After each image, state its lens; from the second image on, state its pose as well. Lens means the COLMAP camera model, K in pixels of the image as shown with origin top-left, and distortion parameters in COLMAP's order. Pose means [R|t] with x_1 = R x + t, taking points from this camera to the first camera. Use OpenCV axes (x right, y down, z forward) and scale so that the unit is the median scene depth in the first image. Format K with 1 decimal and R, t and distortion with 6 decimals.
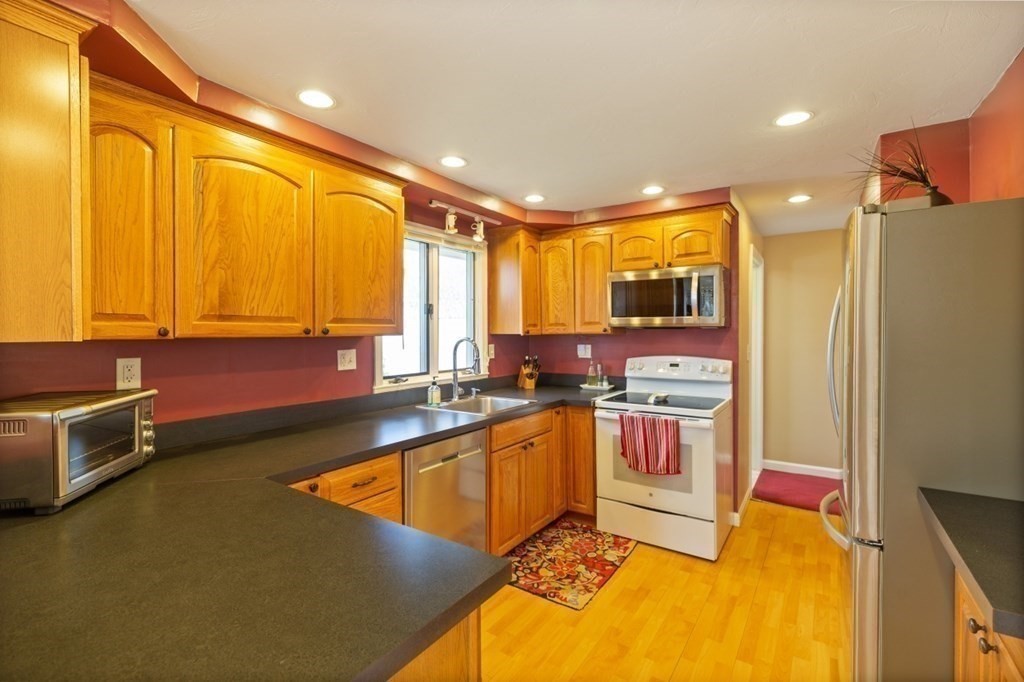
lens RADIAL K [[461.4, 0, 511.1], [0, 461.4, 328.9], [0, 0, 1]] dist [-0.005469, 0.000068]
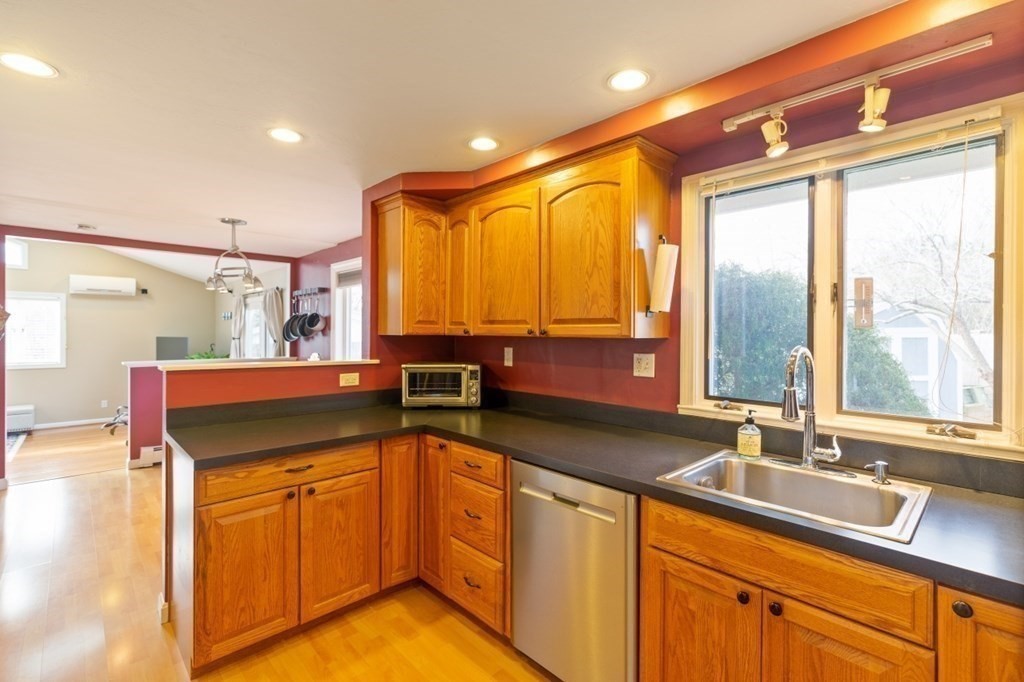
lens RADIAL K [[461.4, 0, 511.1], [0, 461.4, 328.9], [0, 0, 1]] dist [-0.005469, 0.000068]
pose [[-0.204345, -0.002423, -0.978896, 0.599784], [0.001133, 0.999996, -0.002712, 0.000871], [0.978898, -0.001664, -0.204341, 1.026222]]
